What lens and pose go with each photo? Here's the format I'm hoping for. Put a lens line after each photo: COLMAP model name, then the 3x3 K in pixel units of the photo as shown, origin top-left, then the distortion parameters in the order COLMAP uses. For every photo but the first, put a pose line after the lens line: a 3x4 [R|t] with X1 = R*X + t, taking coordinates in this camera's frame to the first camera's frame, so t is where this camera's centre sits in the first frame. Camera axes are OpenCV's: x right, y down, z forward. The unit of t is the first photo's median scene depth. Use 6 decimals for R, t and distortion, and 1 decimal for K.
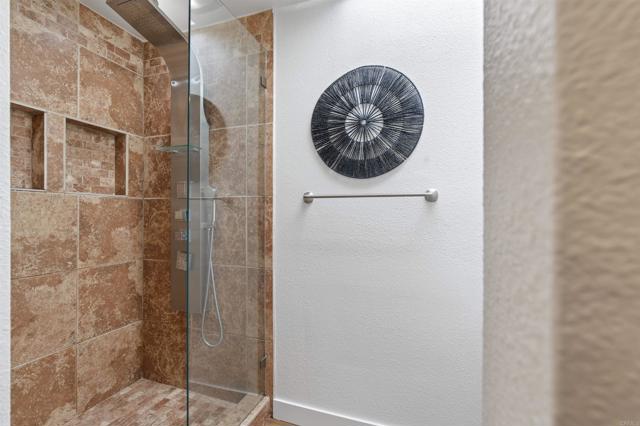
lens RADIAL K [[289.9, 0, 320.3], [0, 289.9, 214.9], [0, 0, 1]] dist [-0.009642, 0.003885]
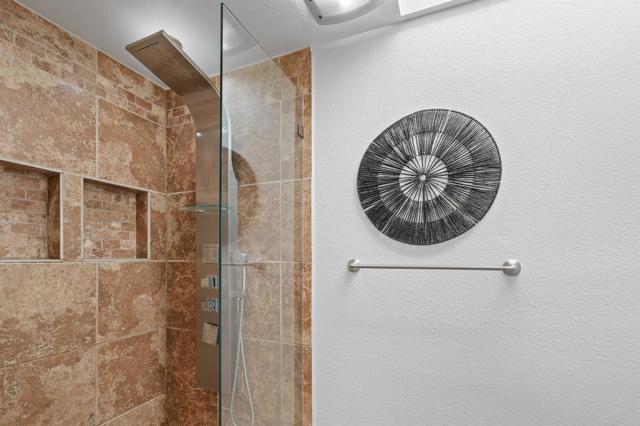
lens RADIAL K [[289.9, 0, 317.8], [0, 289.9, 249.9], [0, 0, 1]] dist [-0.009642, 0.003885]
pose [[0.998139, -0.004578, -0.060809, -0.092514], [0.004409, 0.999986, -0.002917, -0.100573], [0.060821, 0.002644, 0.998145, 0.137629]]
